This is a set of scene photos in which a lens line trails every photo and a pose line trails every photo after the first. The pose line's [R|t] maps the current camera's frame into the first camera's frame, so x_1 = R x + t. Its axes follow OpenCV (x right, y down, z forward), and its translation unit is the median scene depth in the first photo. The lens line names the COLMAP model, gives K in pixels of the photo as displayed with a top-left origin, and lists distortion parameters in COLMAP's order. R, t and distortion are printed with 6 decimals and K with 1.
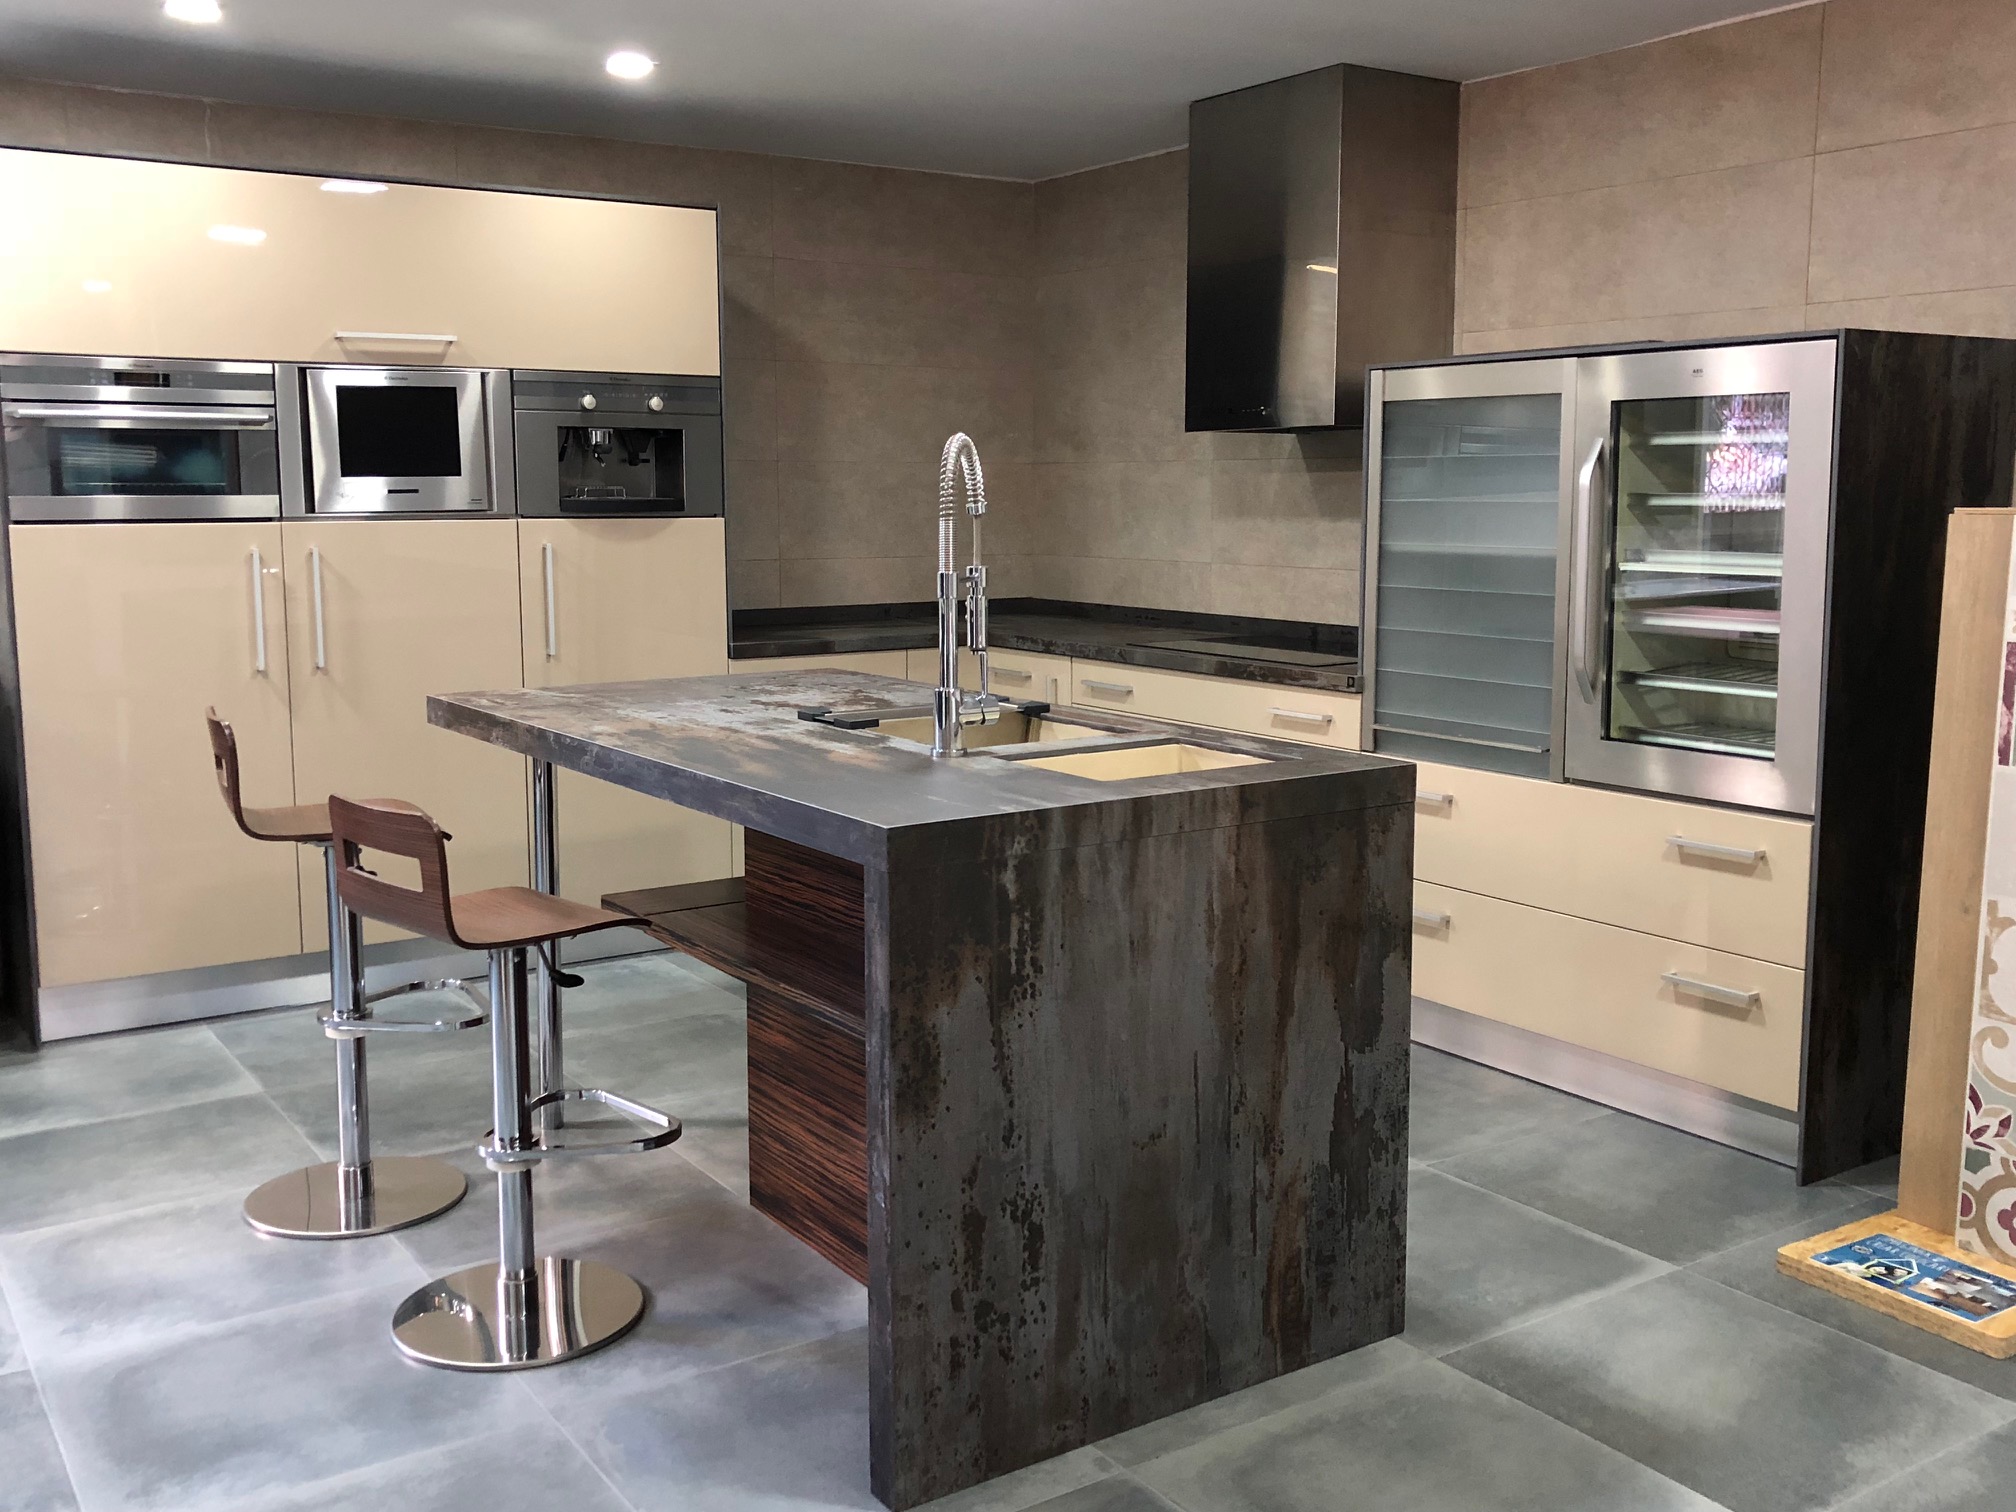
lens RADIAL K [[1888.6, 0, 1006.9], [0, 1888.6, 757.6], [0, 0, 1]] dist [0.039042, 0.000000]
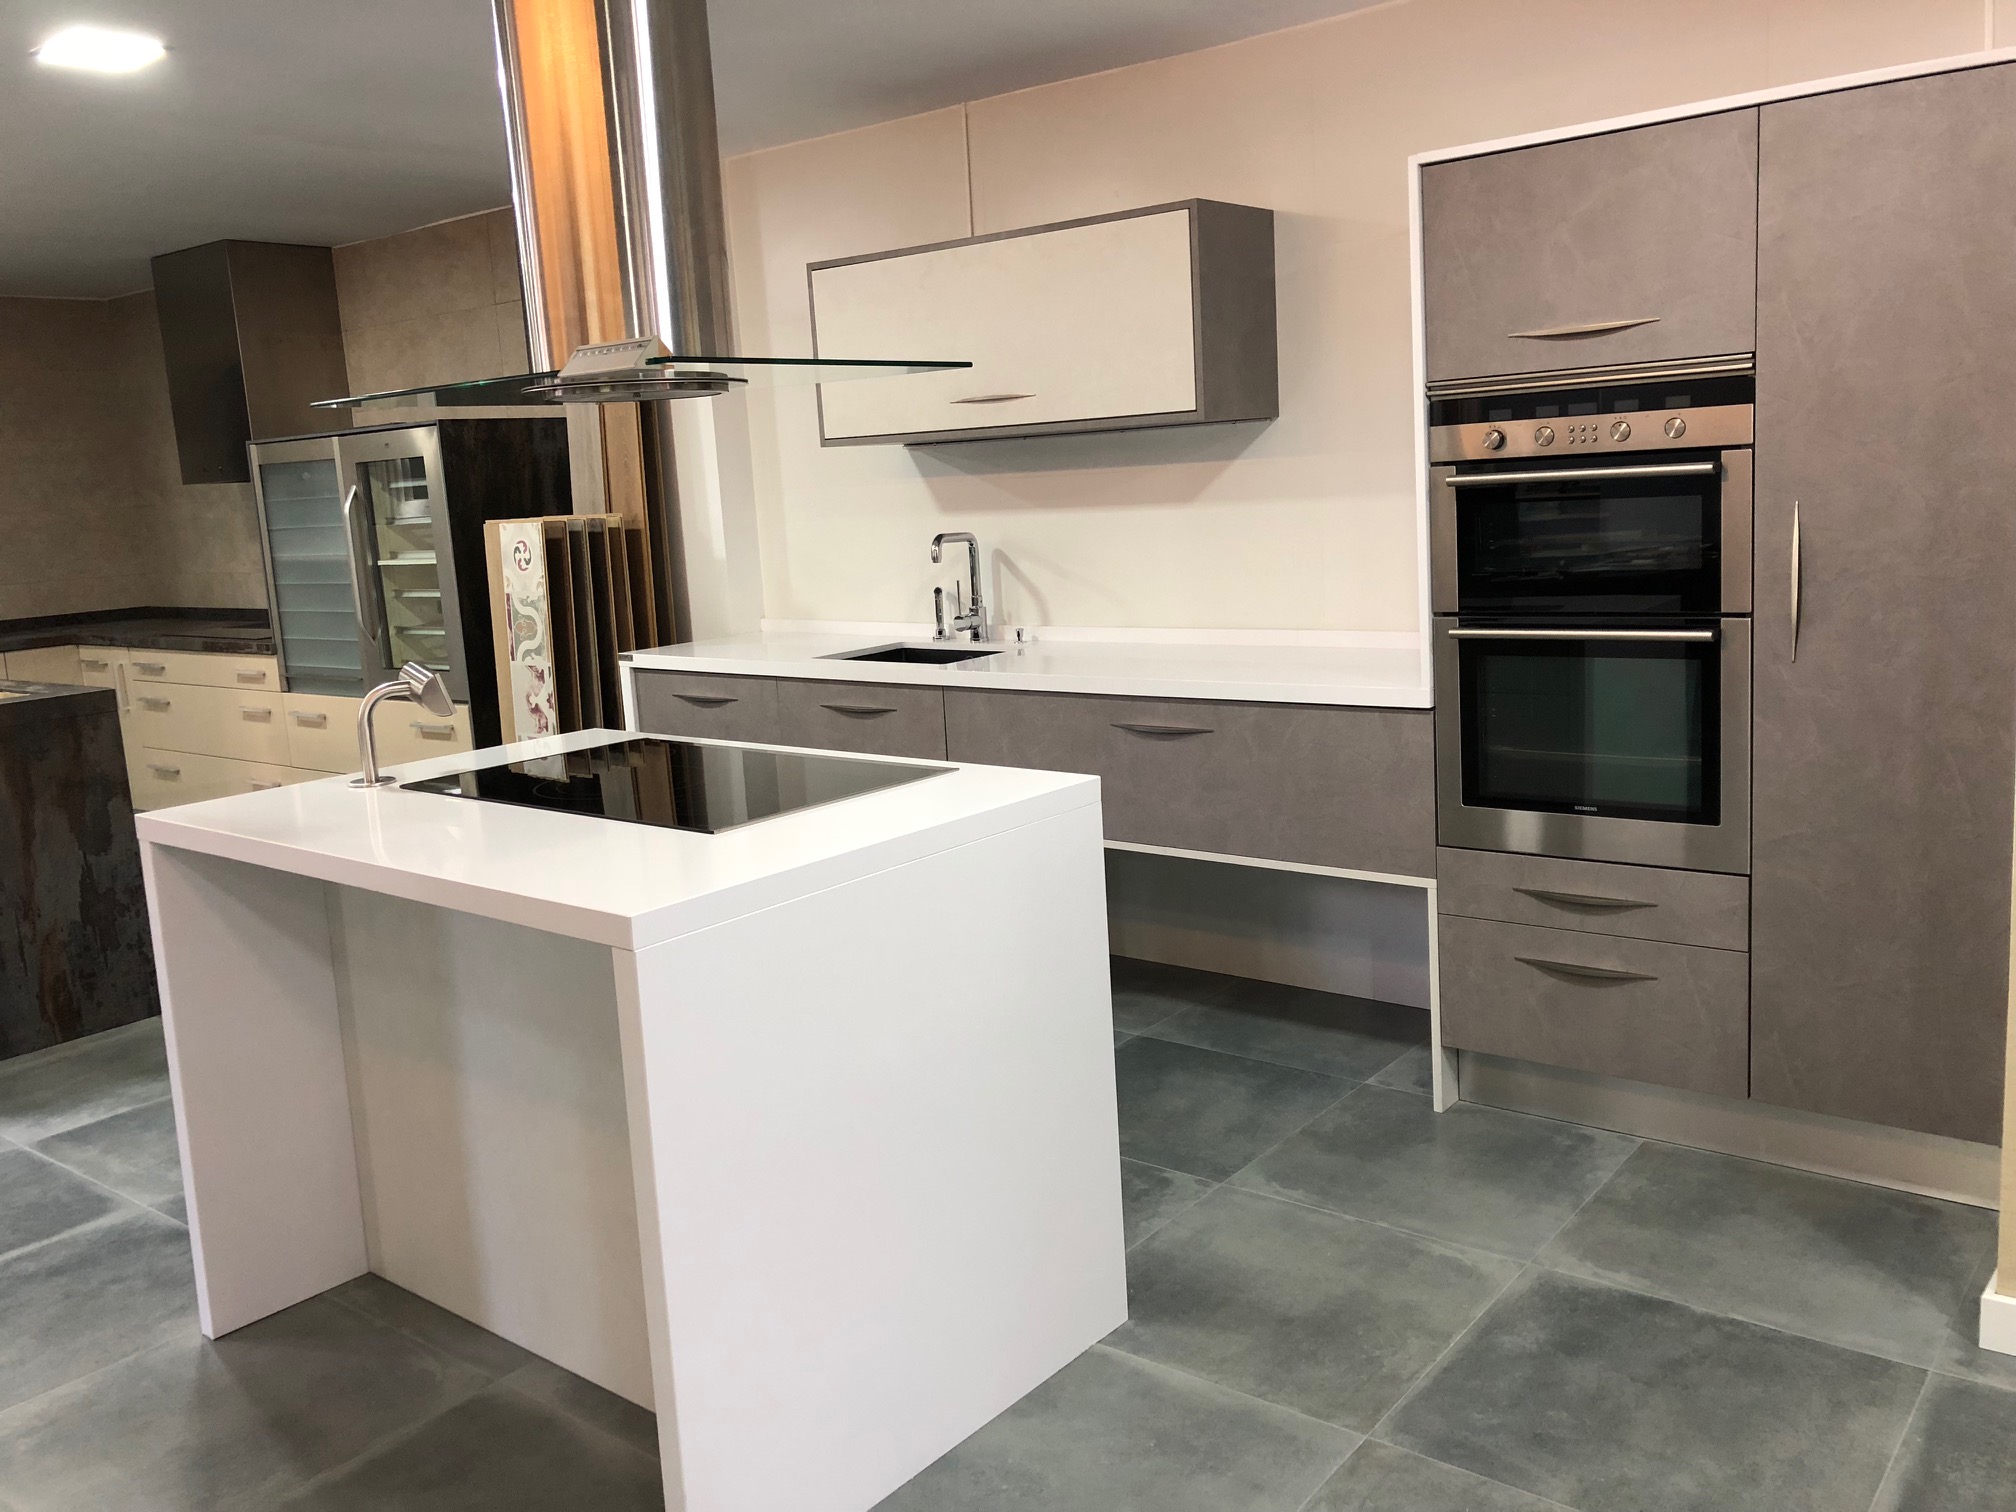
lens RADIAL K [[1635.3, 0, 1010.0], [0, 1635.3, 748.7], [0, 0, 1]] dist [0.008001, 0.007246]
pose [[0.948776, -0.106385, 0.297499, 0.537287], [0.100994, 0.994324, 0.033482, 0.090108], [-0.299372, -0.001721, 0.954135, -0.688504]]
